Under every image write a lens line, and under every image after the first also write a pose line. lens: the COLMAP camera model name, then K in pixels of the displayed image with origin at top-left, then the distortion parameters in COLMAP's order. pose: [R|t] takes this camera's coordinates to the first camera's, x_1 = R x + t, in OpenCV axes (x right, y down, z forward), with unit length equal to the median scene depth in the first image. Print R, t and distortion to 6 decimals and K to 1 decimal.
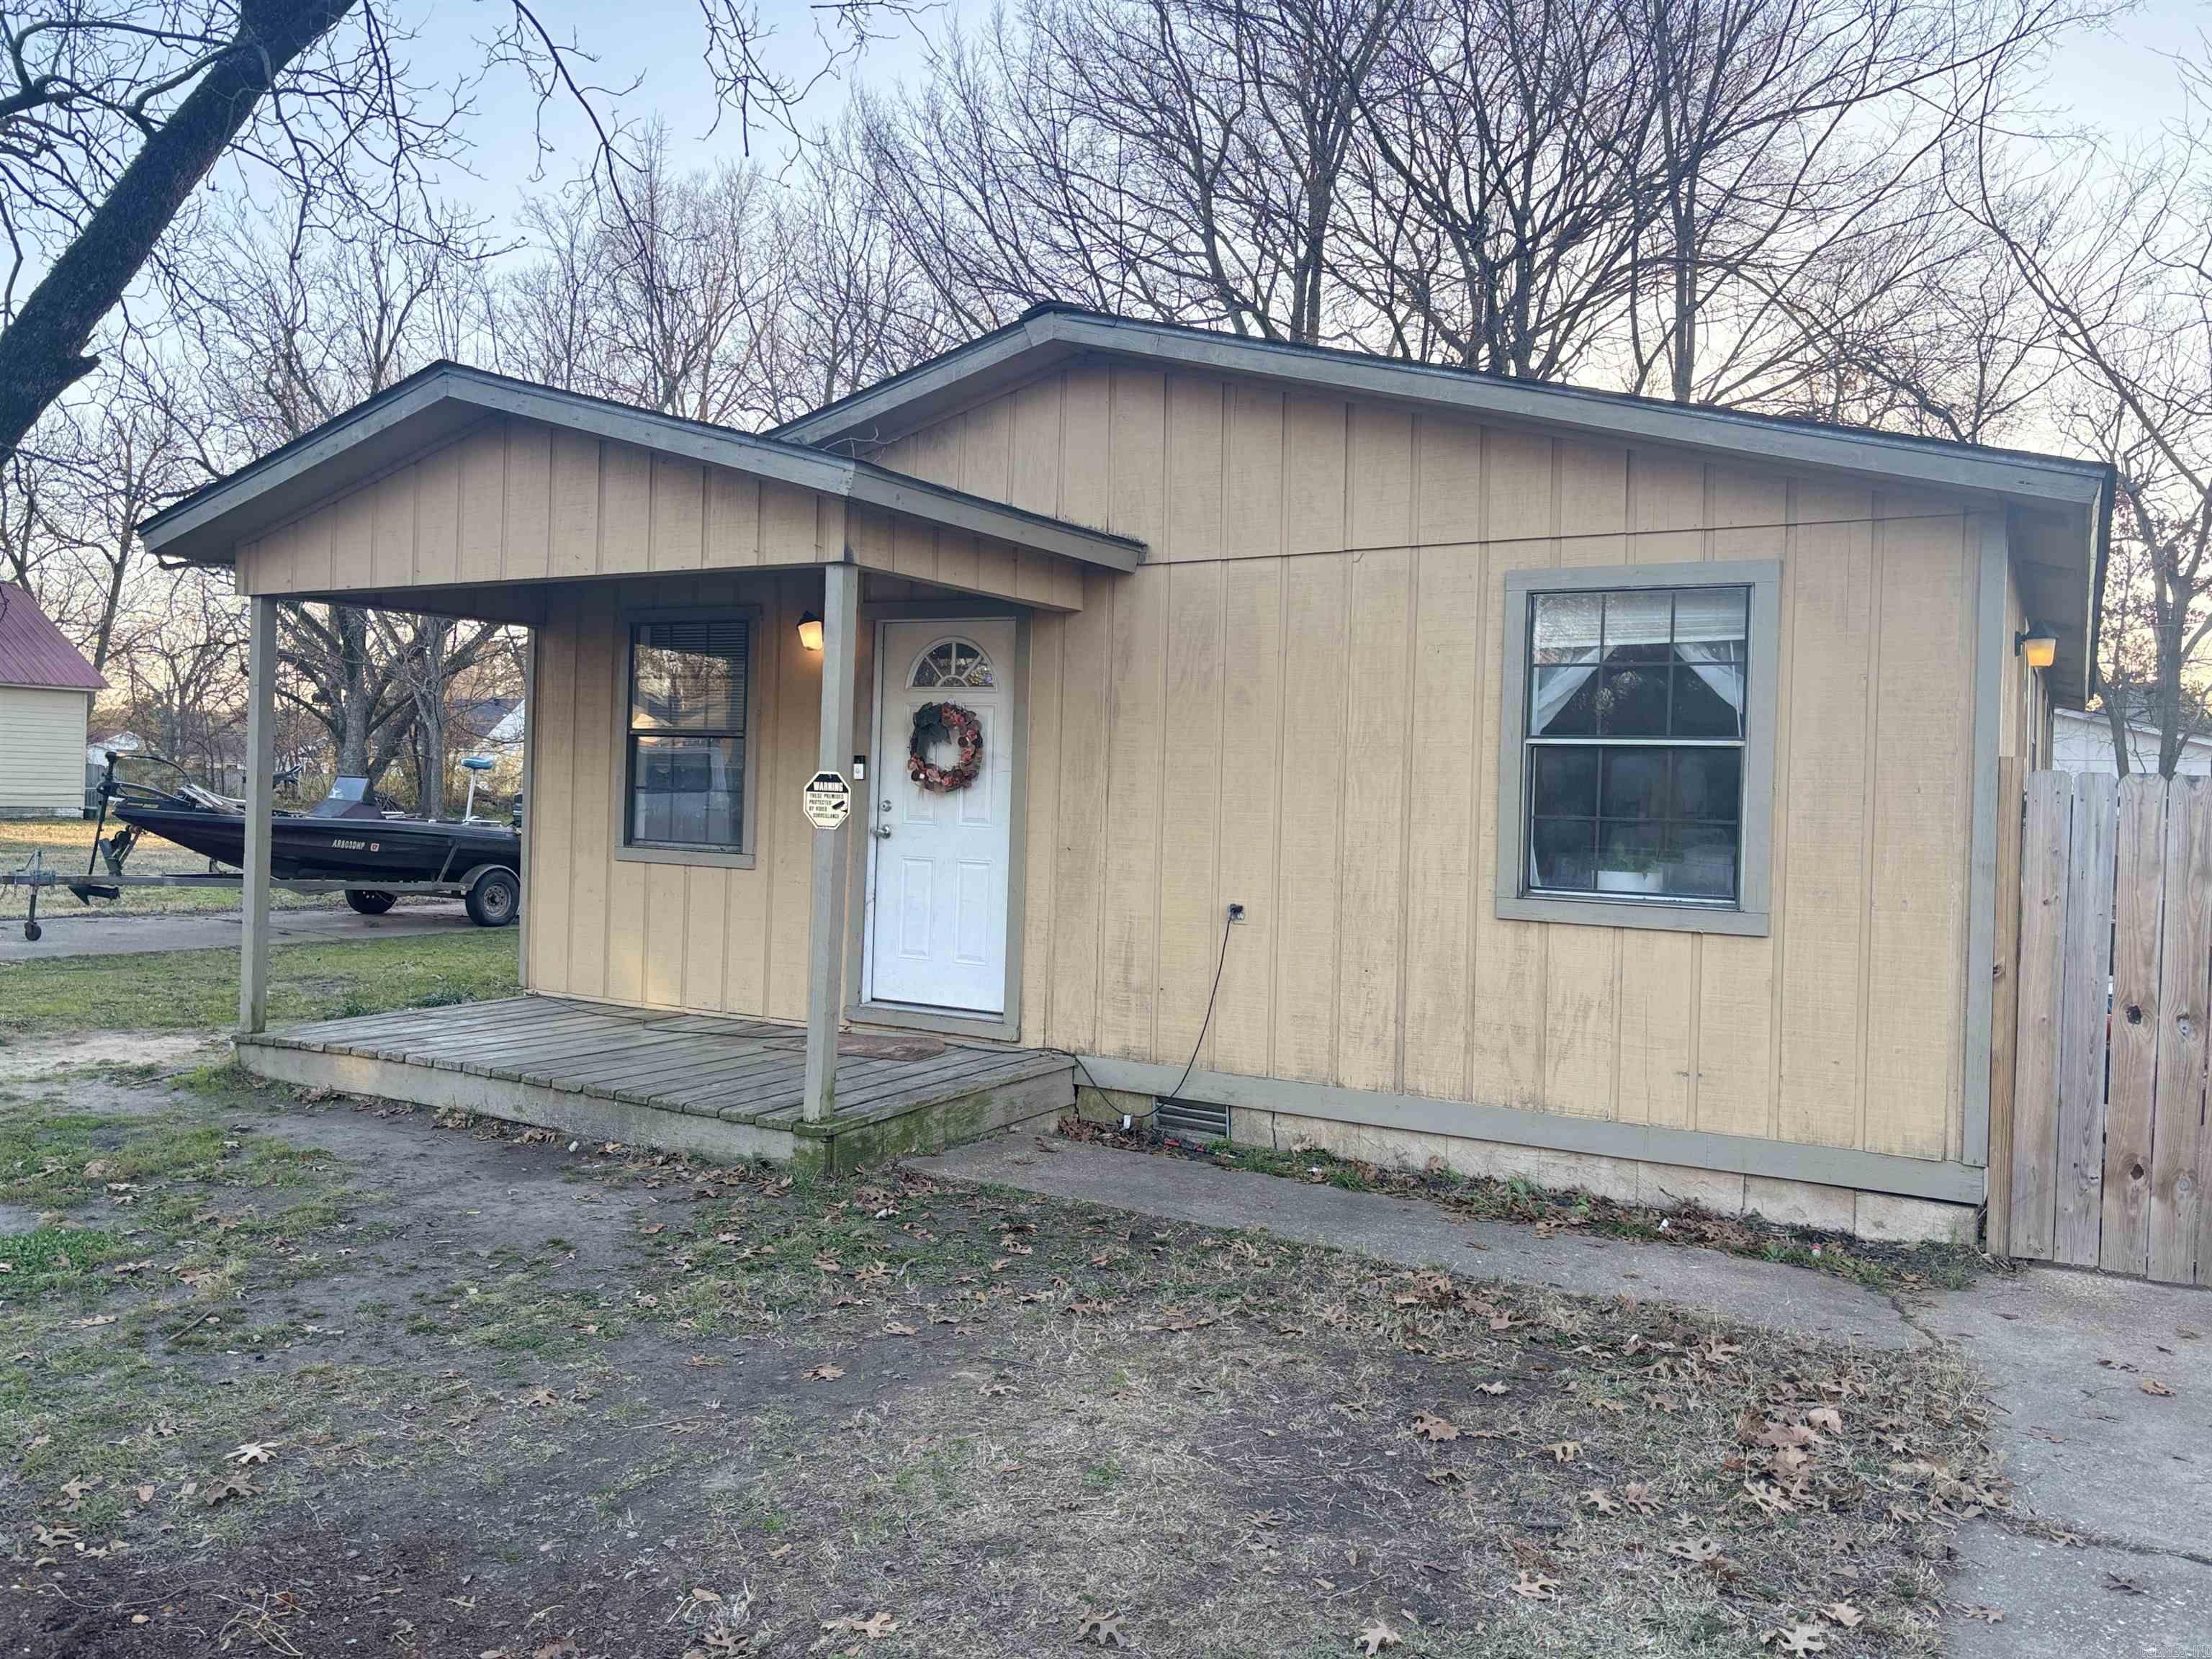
lens RADIAL K [[1671.4, 0, 1111.6], [0, 1671.4, 819.3], [0, 0, 1]] dist [0.087167, -0.099914]
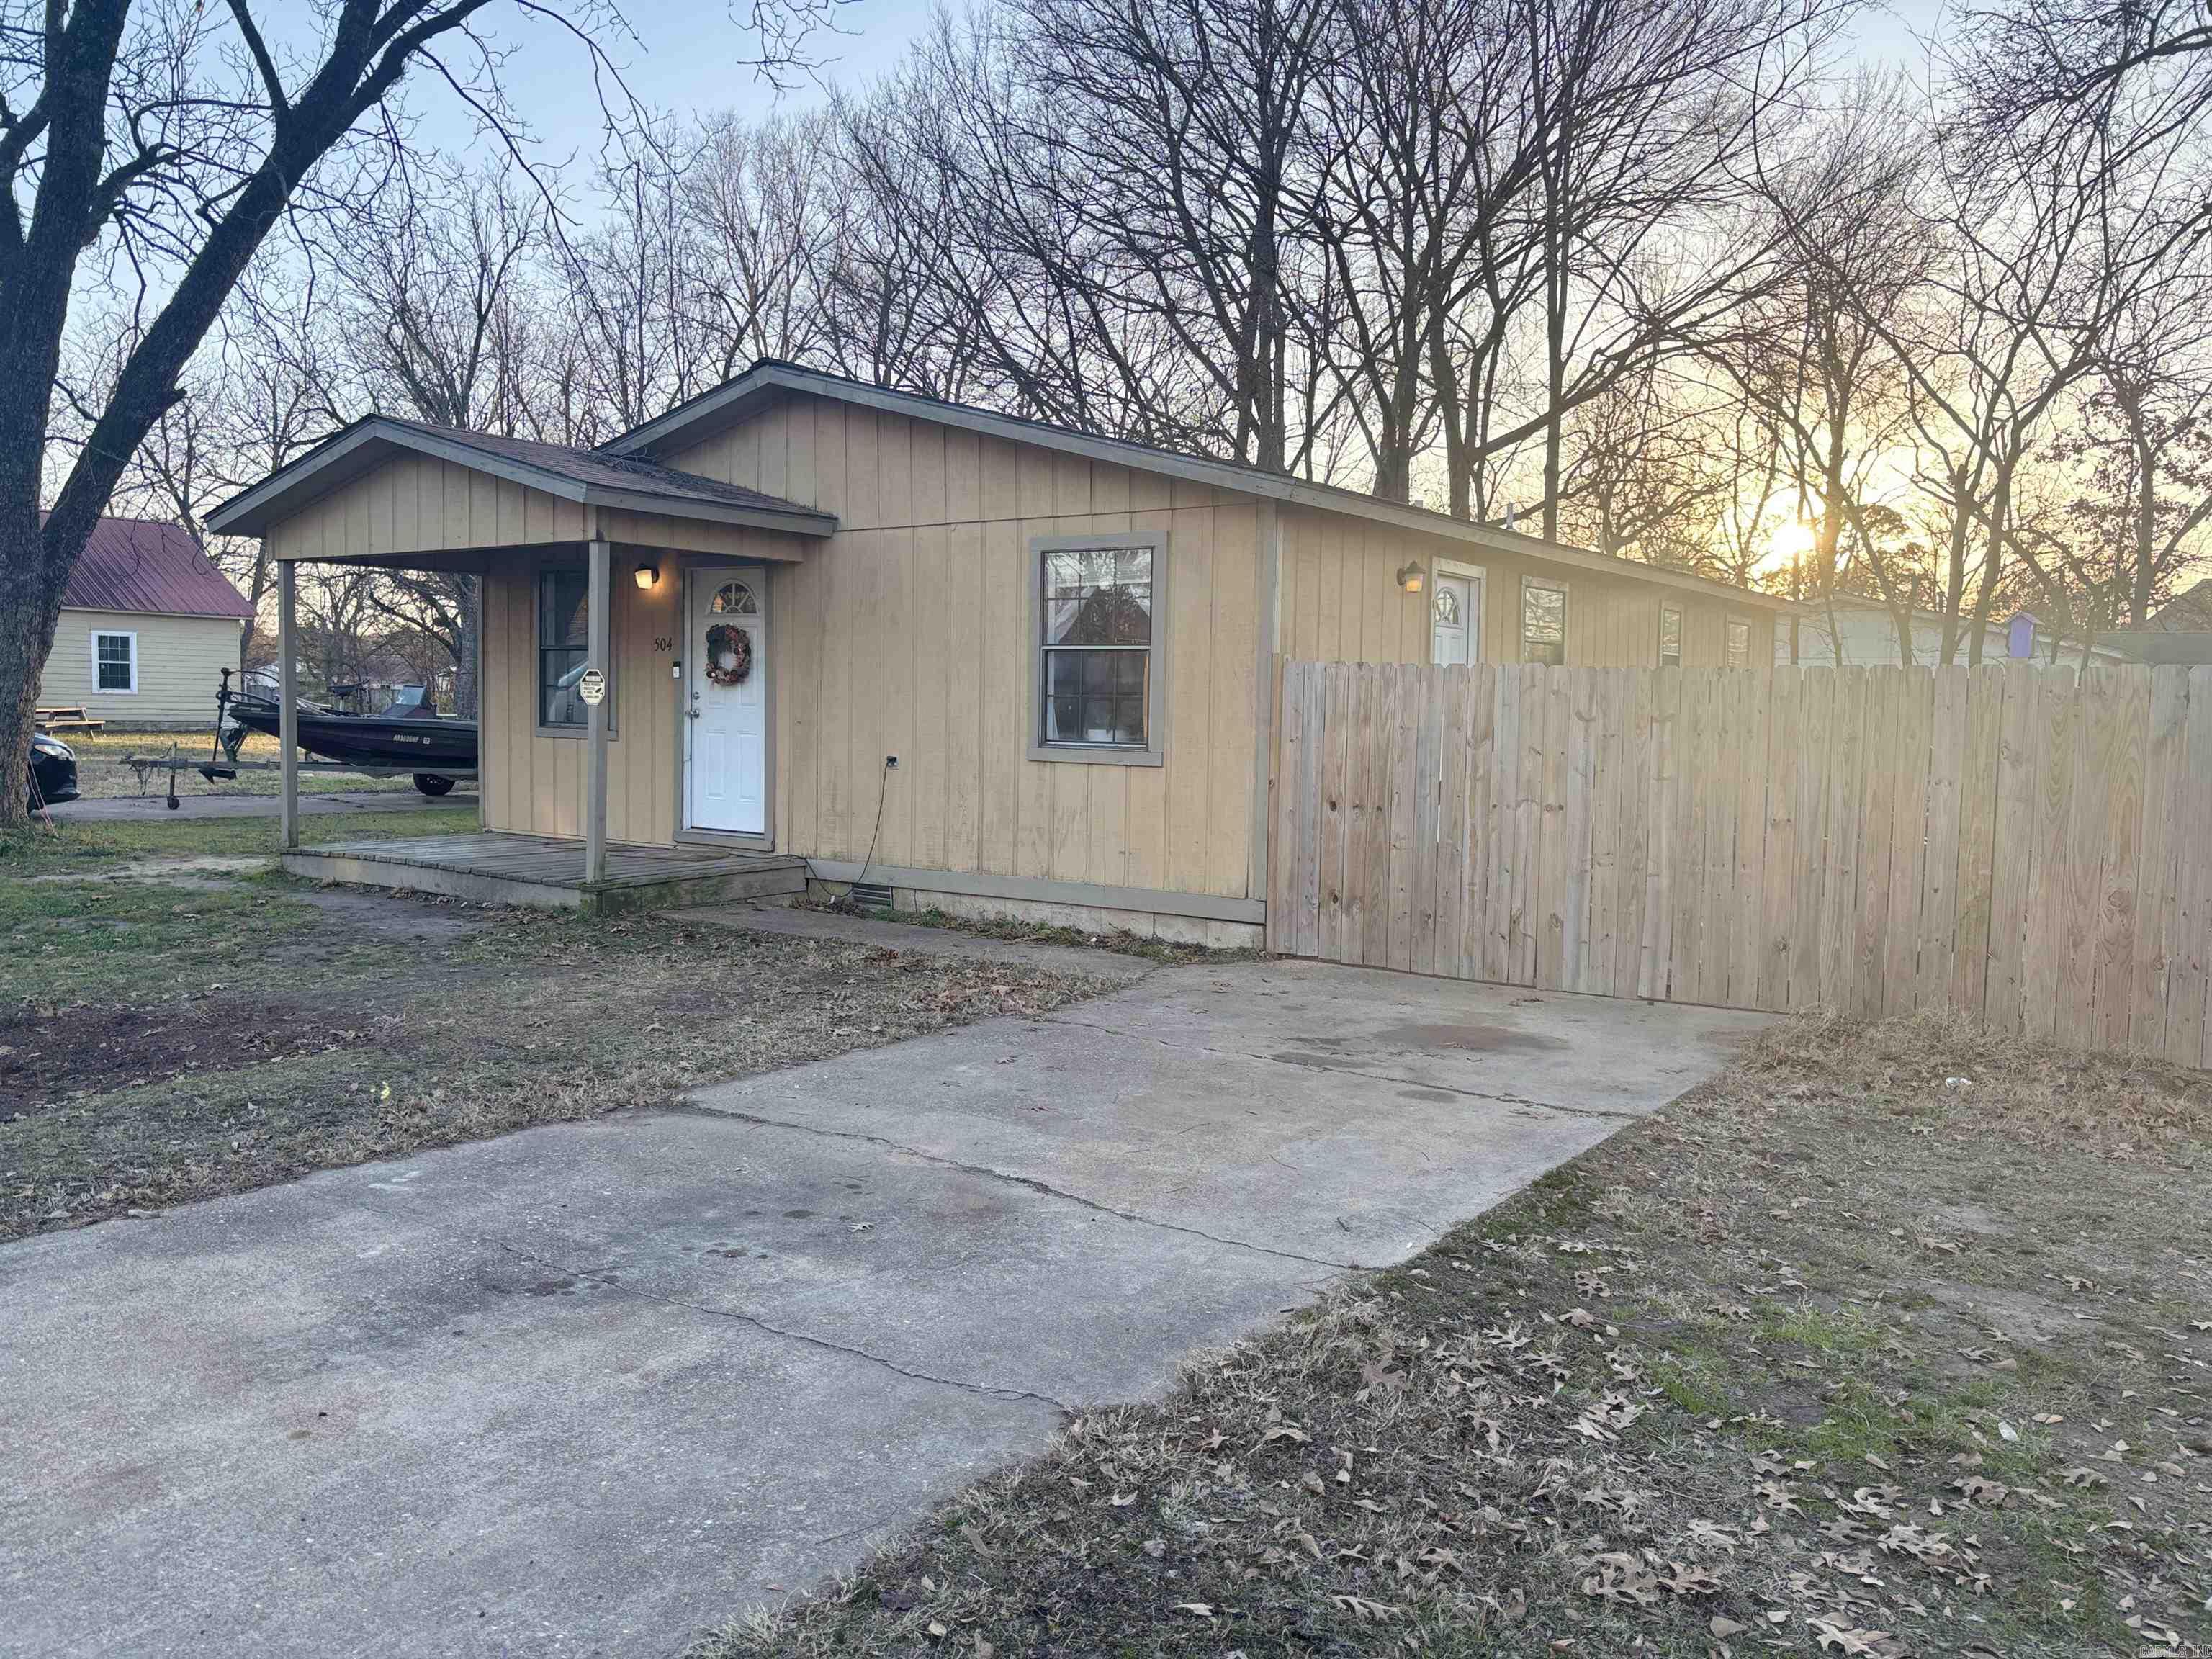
lens RADIAL K [[1675.2, 0, 1106.0], [0, 1675.2, 829.5], [0, 0, 1]] dist [0.076275, -0.100874]
pose [[0.996515, -0.003423, -0.083347, 0.361599], [0.008208, 0.998333, 0.057133, 0.029076], [0.083012, -0.057618, 0.994881, -0.467272]]
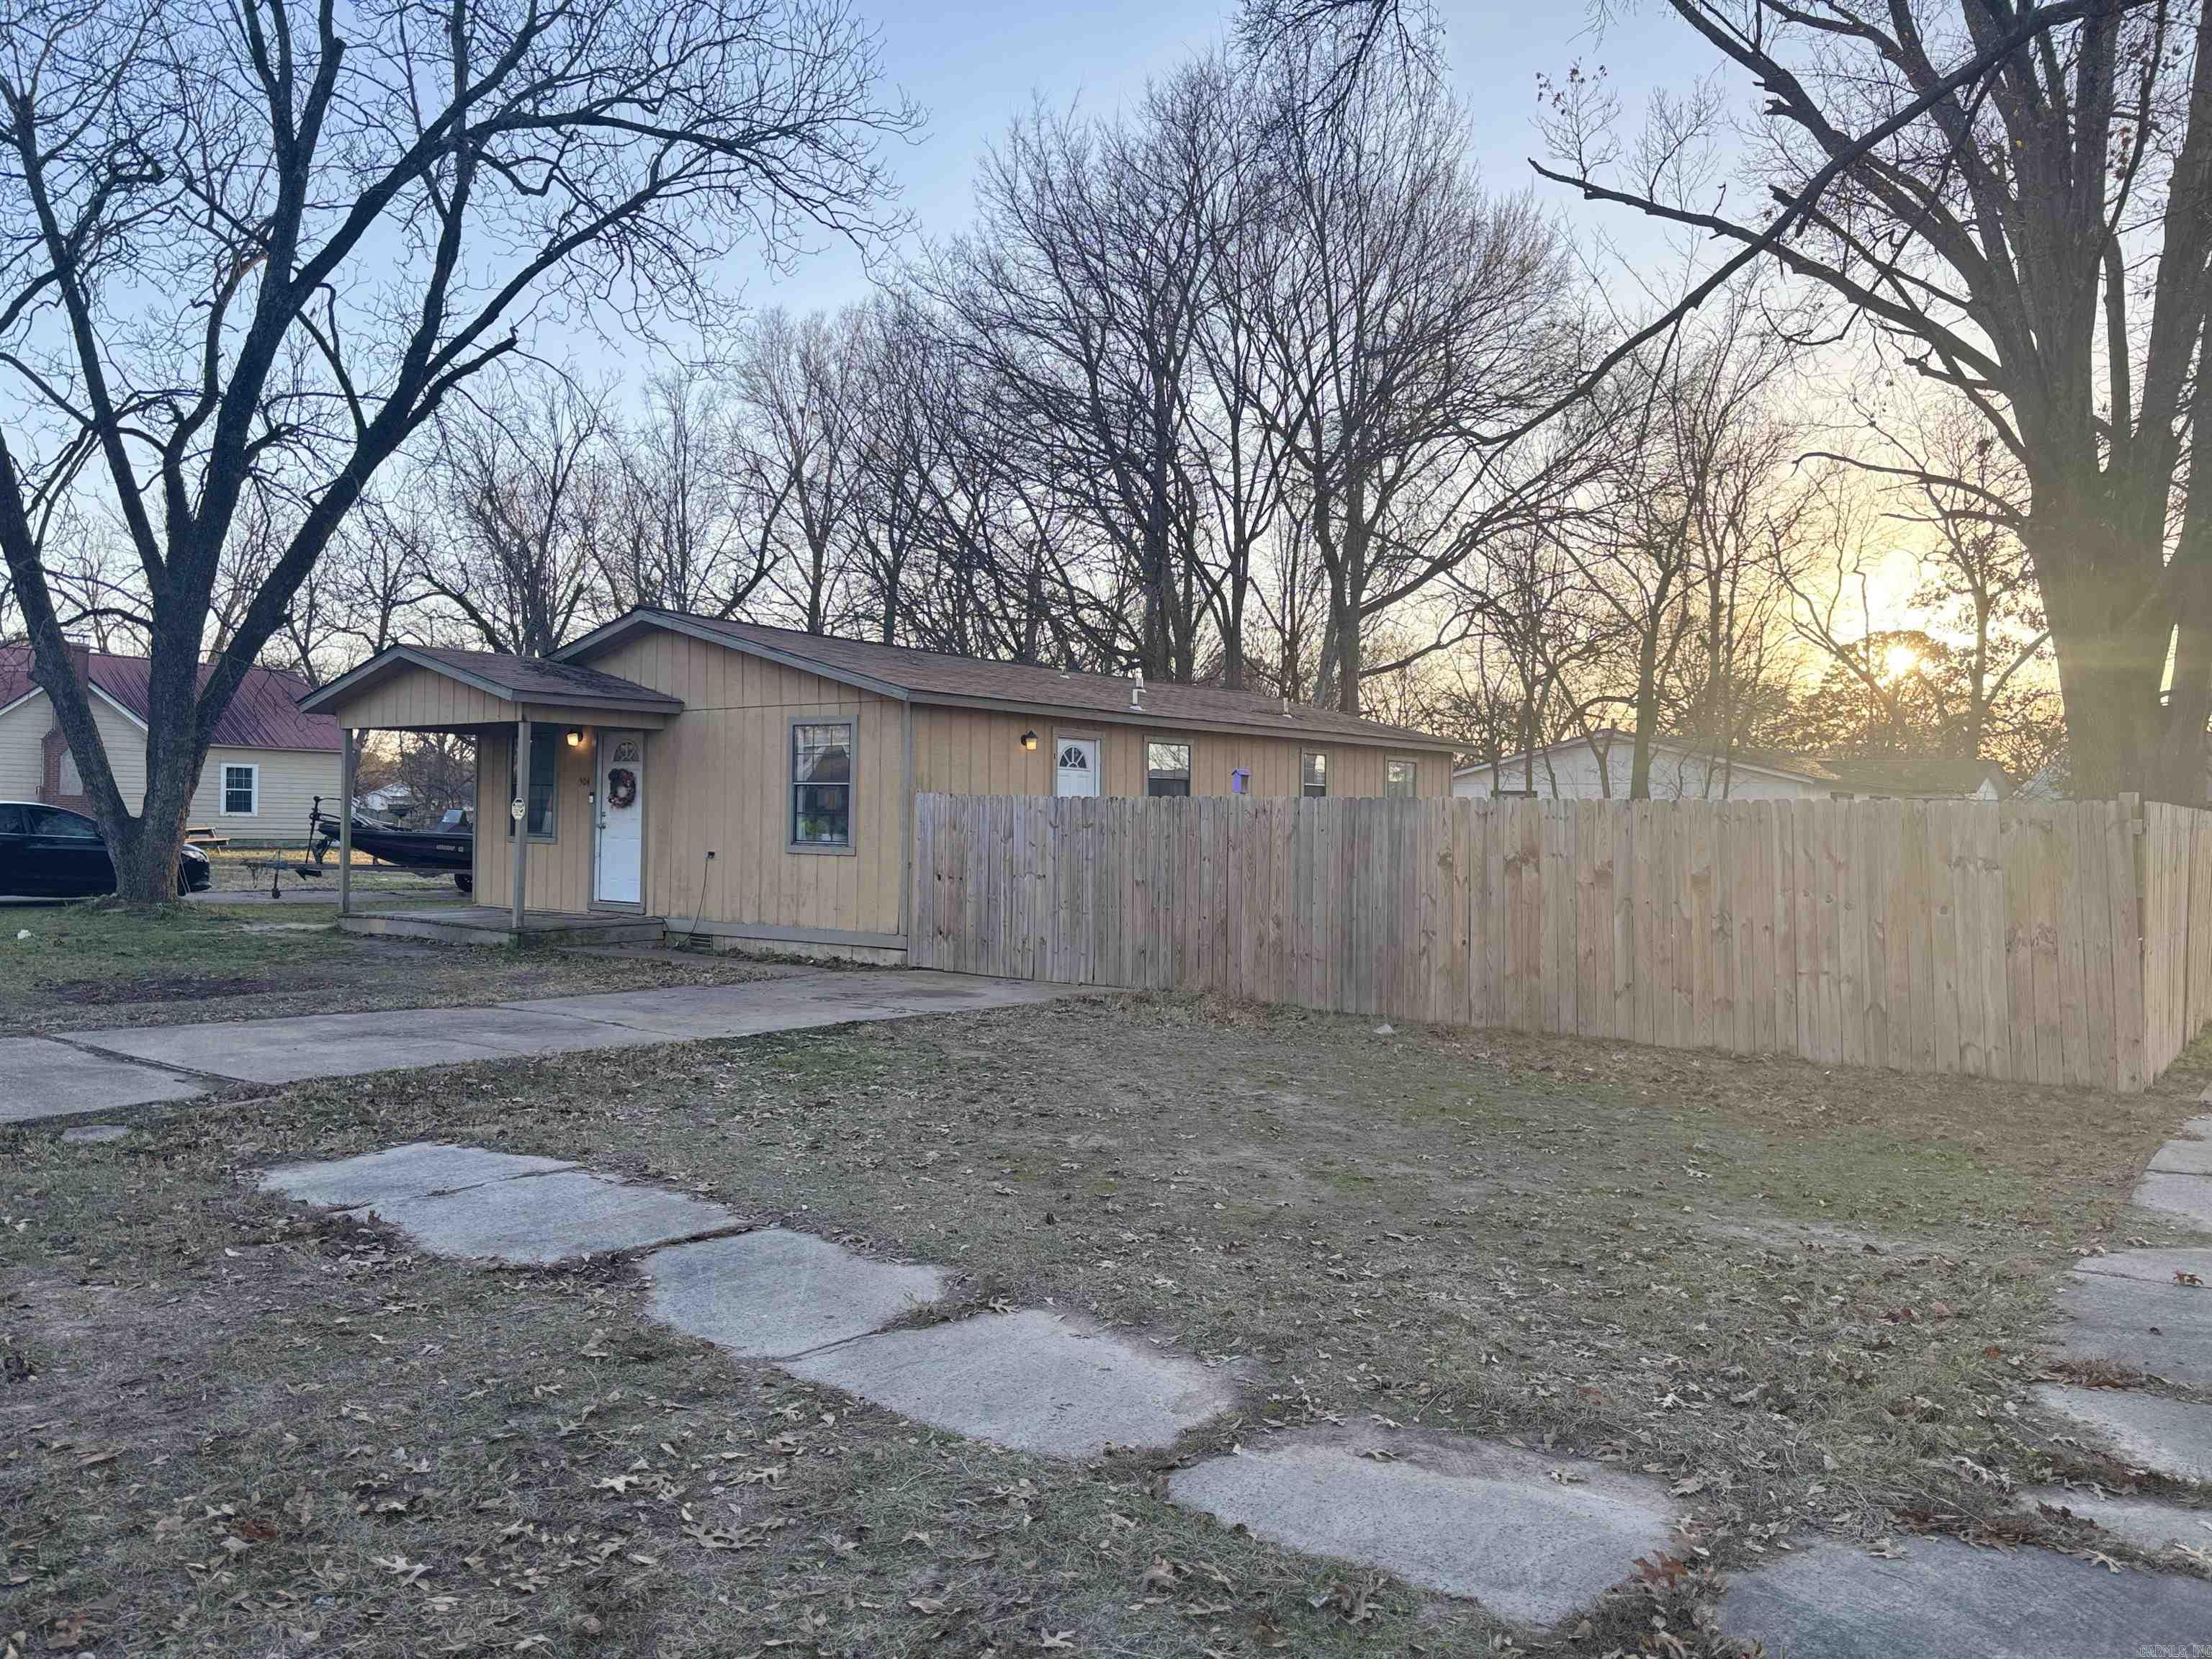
lens RADIAL K [[1675.2, 0, 1106.0], [0, 1675.2, 829.5], [0, 0, 1]] dist [0.076275, -0.100874]
pose [[0.990512, -0.011117, -0.136975, 0.886060], [0.009228, 0.999854, -0.014413, 0.054113], [0.137115, 0.013012, 0.990470, -1.214716]]
